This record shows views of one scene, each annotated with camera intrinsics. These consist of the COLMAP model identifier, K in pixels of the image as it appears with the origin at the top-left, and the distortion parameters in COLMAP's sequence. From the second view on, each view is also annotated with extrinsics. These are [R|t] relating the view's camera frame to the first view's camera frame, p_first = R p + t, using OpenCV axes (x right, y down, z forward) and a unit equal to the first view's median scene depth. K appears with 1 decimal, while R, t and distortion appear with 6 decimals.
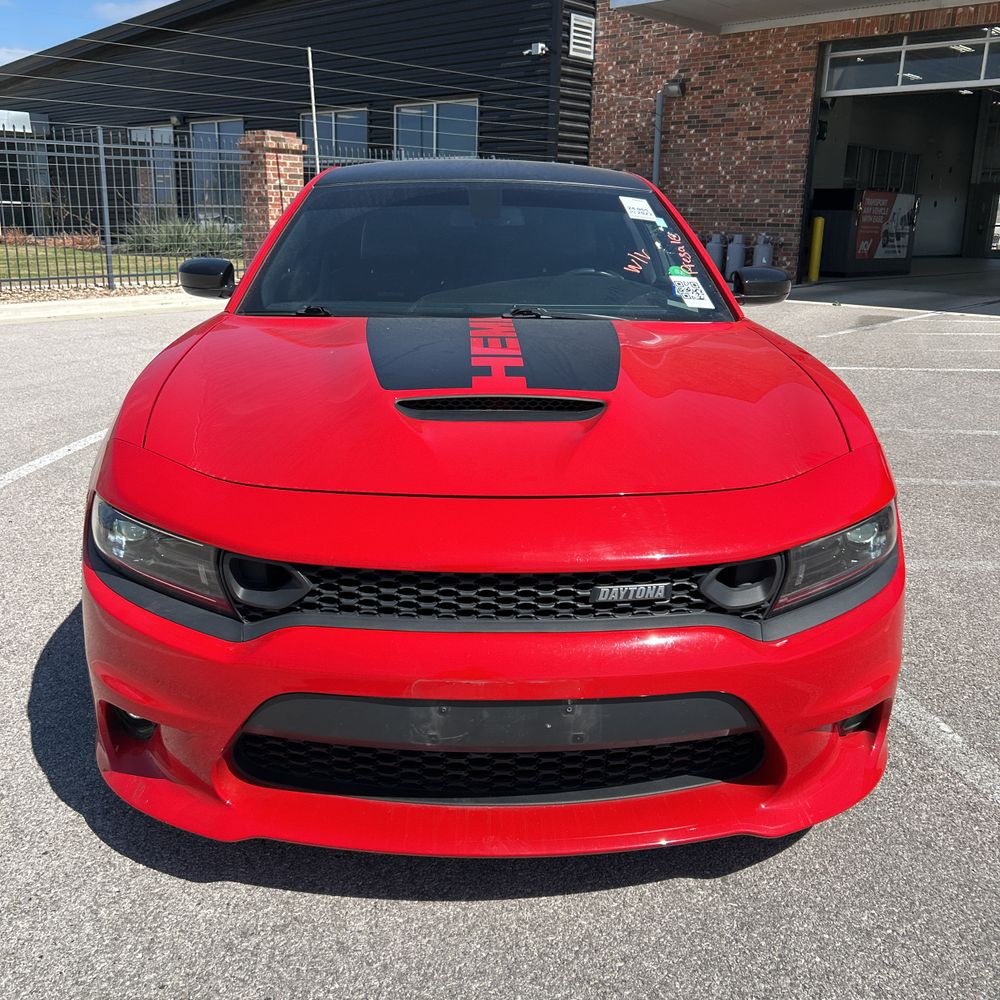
lens RADIAL K [[1031.3, 0, 500.0], [0, 1031.3, 465.3], [0, 0, 1]] dist [0.041248, -0.022718]
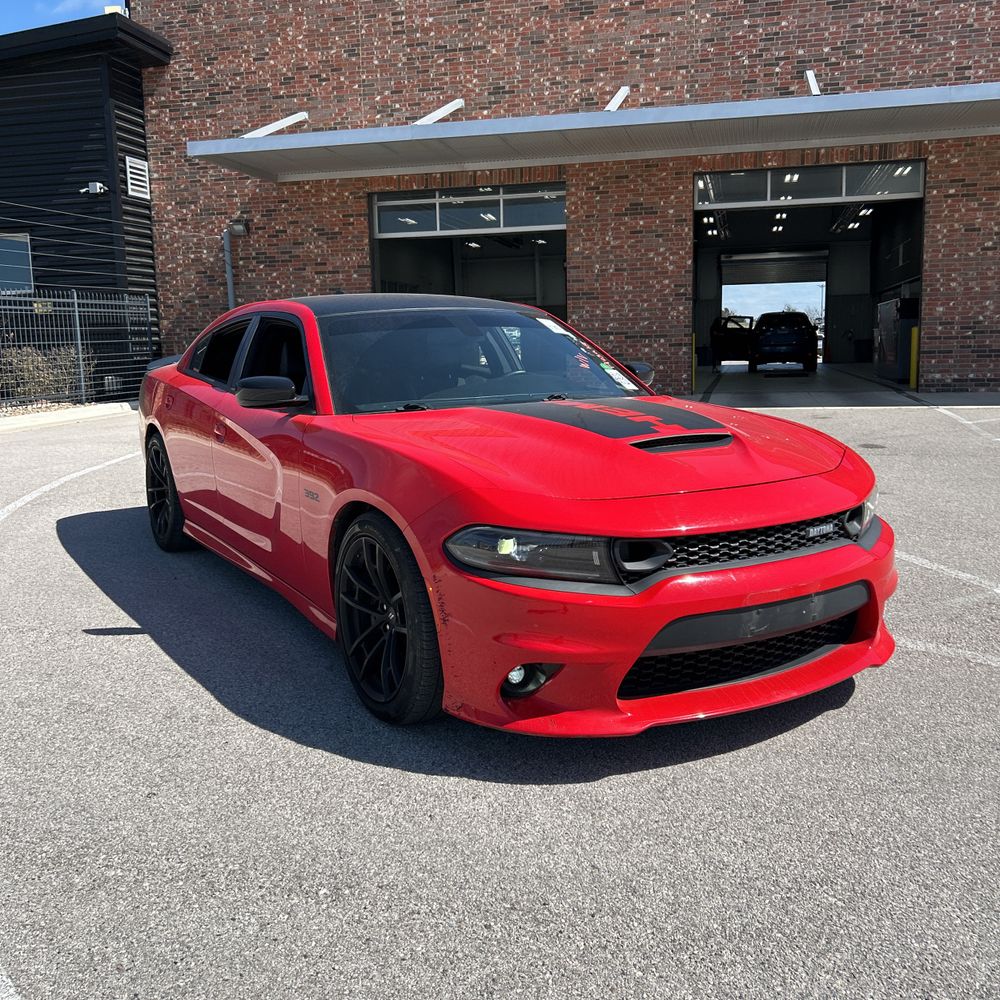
lens RADIAL K [[1034.5, 0, 508.9], [0, 1034.5, 454.7], [0, 0, 1]] dist [0.033823, -0.051052]
pose [[0.870221, -0.091508, 0.484089, -0.139779], [0.153323, 0.984106, -0.089593, 0.008850], [-0.468196, 0.152188, 0.870420, -0.035906]]
